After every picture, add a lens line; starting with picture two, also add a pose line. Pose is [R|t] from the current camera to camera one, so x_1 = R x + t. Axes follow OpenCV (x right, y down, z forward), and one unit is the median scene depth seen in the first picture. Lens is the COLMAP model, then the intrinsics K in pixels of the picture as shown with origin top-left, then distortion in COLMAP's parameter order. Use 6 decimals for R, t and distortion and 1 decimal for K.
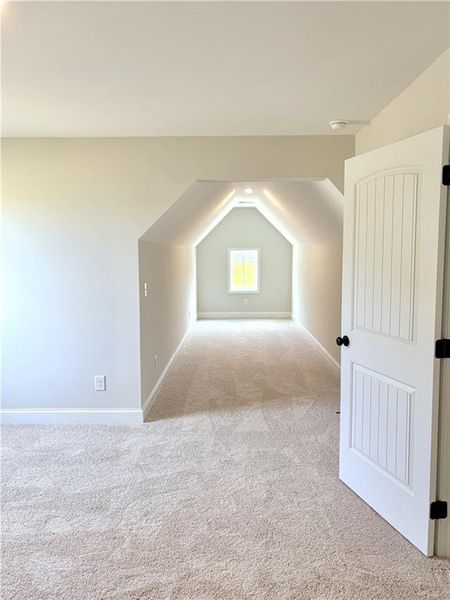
lens RADIAL K [[454.2, 0, 224.9], [0, 454.2, 295.8], [0, 0, 1]] dist [0.031203, -0.023017]
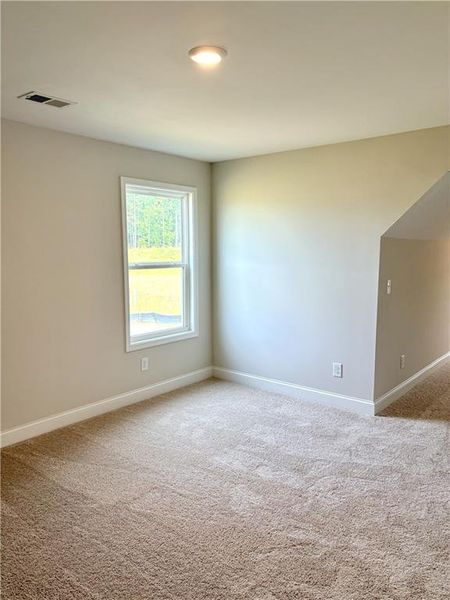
lens RADIAL K [[454.2, 0, 226.3], [0, 454.2, 305.1], [0, 0, 1]] dist [0.031203, -0.023017]
pose [[0.784372, 0.083861, -0.614596, 0.196250], [-0.066747, 0.996477, 0.050783, 0.000197], [0.616689, 0.001189, 0.787206, -0.018616]]
